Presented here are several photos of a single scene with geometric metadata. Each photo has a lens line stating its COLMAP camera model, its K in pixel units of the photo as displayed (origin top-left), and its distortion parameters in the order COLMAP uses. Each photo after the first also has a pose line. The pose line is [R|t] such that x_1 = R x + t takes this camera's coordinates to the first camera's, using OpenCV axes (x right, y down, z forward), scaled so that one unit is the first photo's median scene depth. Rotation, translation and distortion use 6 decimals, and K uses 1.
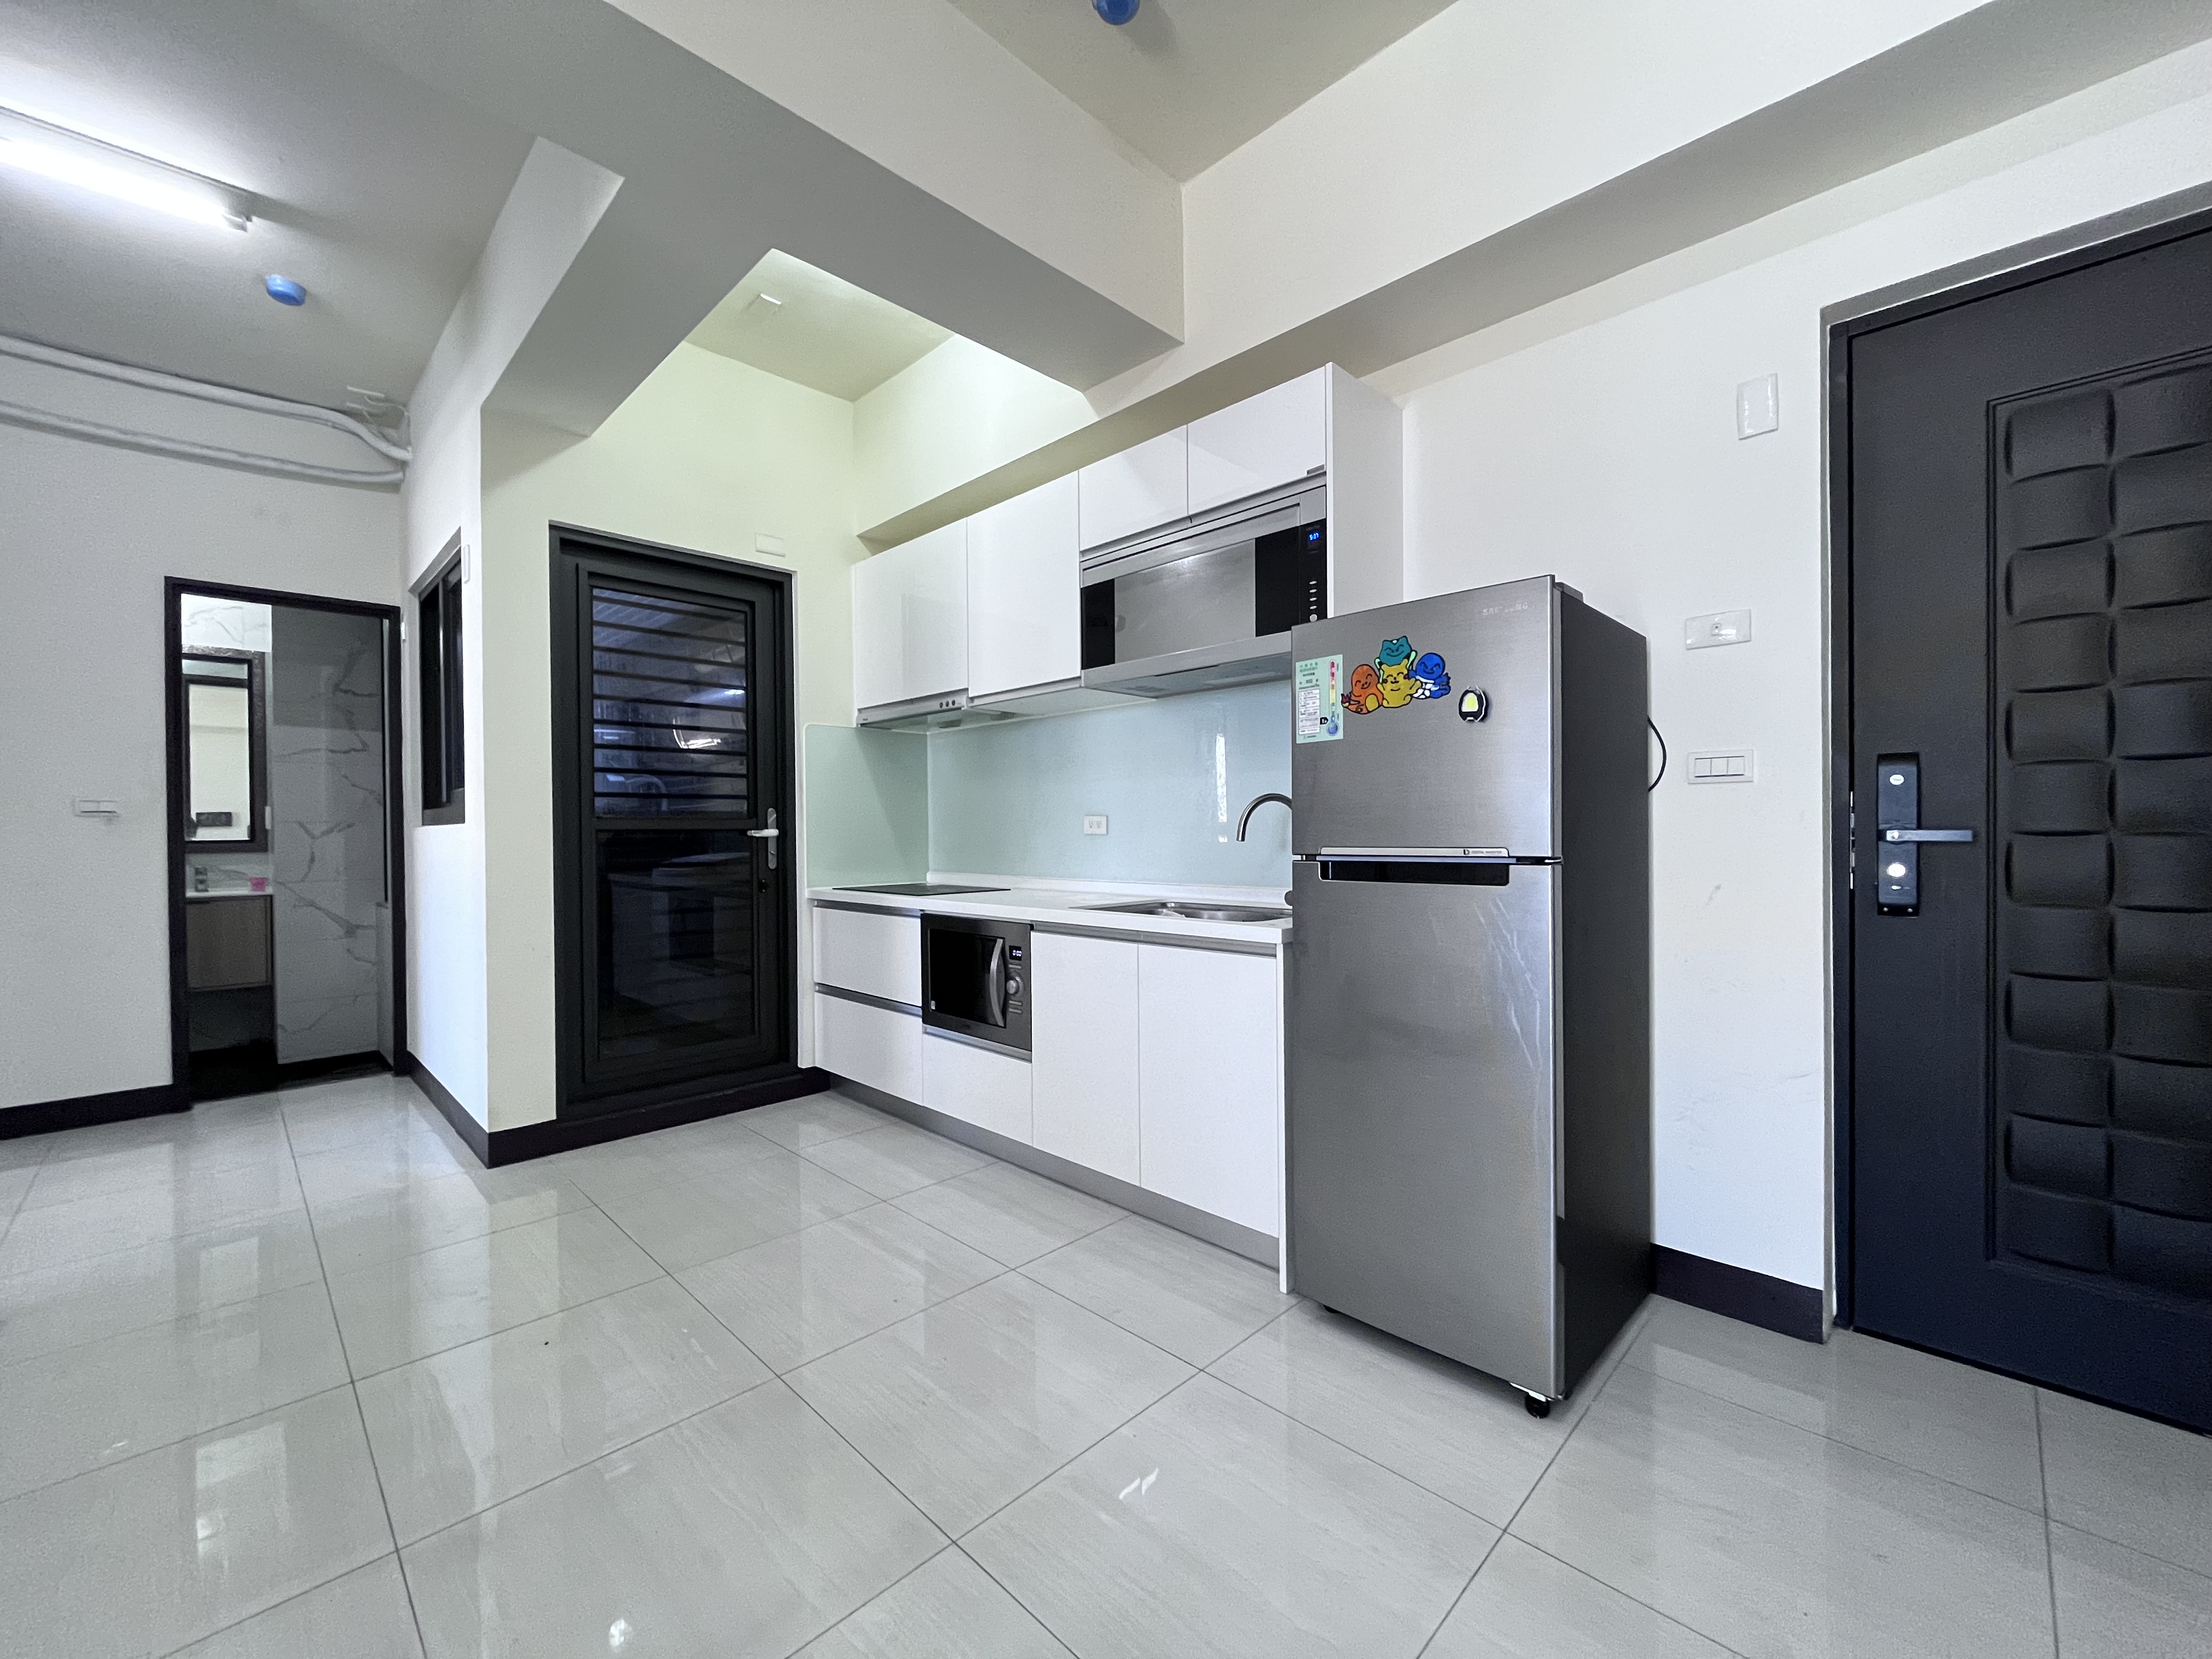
lens RADIAL K [[881.6, 0, 1110.7], [0, 881.6, 834.5], [0, 0, 1]] dist [-0.003192, -0.000147]
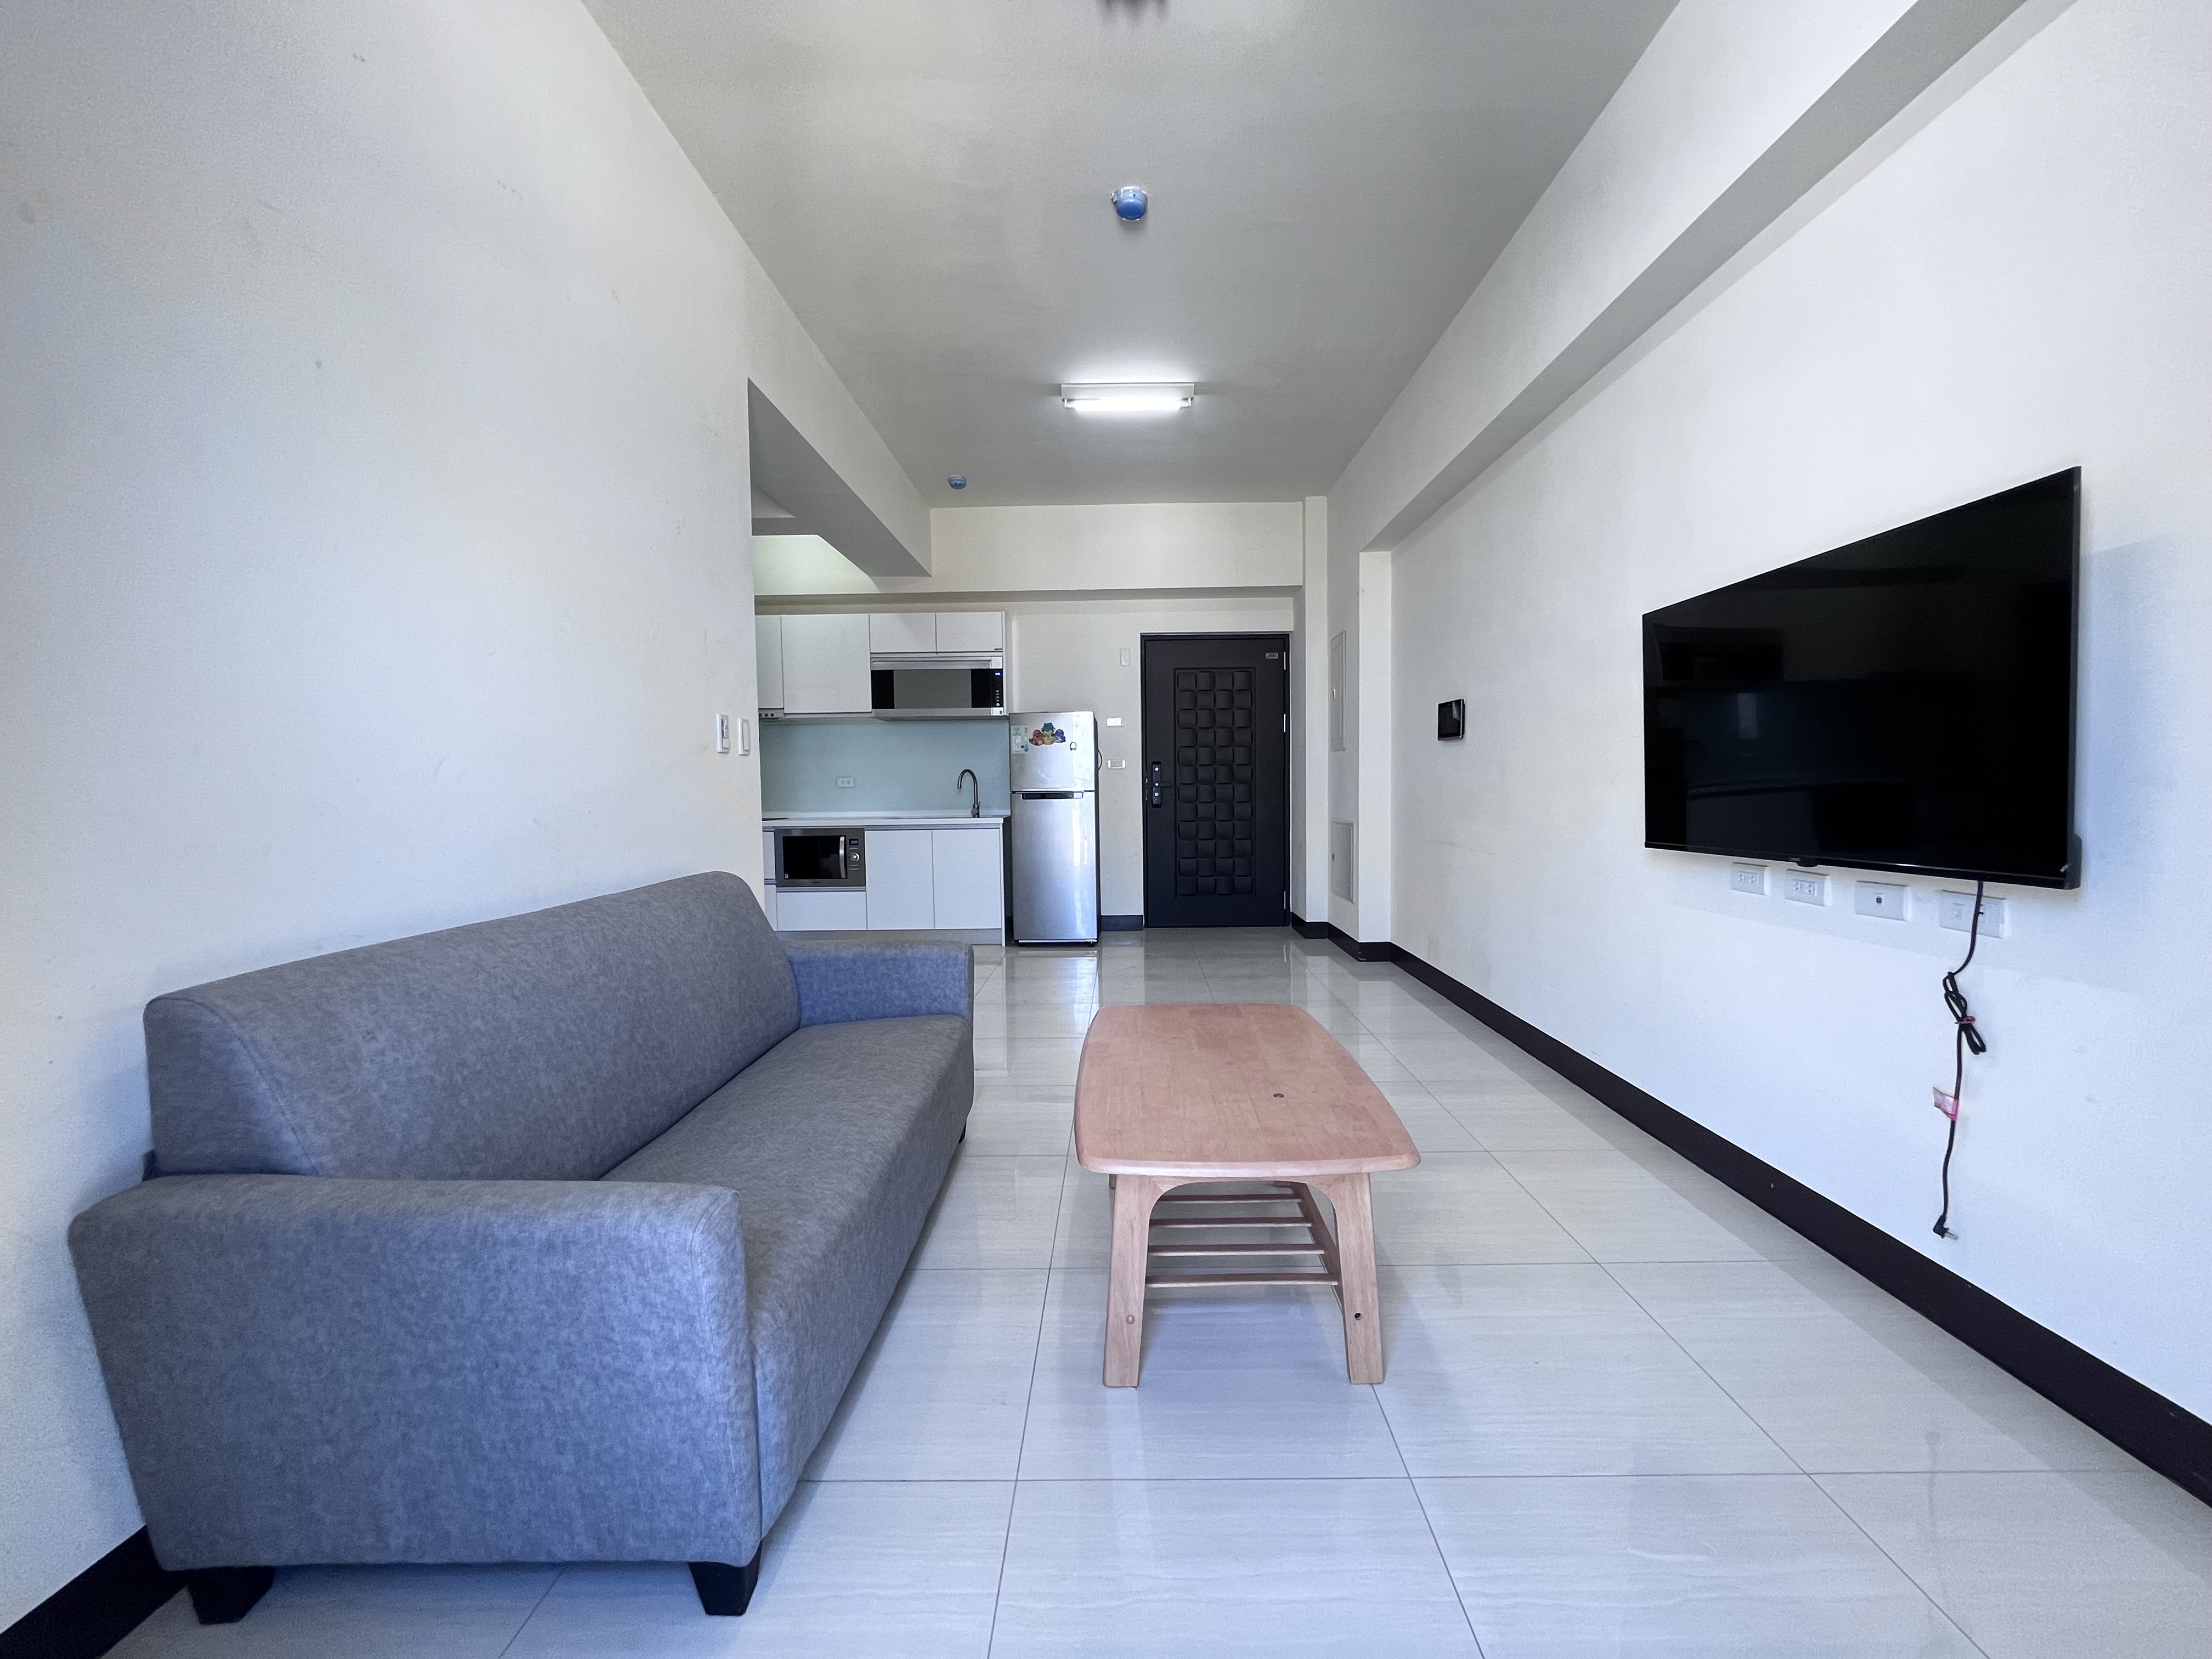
lens RADIAL K [[881.6, 0, 1120.8], [0, 881.6, 833.6], [0, 0, 1]] dist [-0.003192, -0.000147]
pose [[0.733468, -0.034283, 0.678859, -1.358681], [0.009786, 0.999156, 0.039886, 0.044265], [-0.679654, -0.022612, 0.733184, -1.261024]]
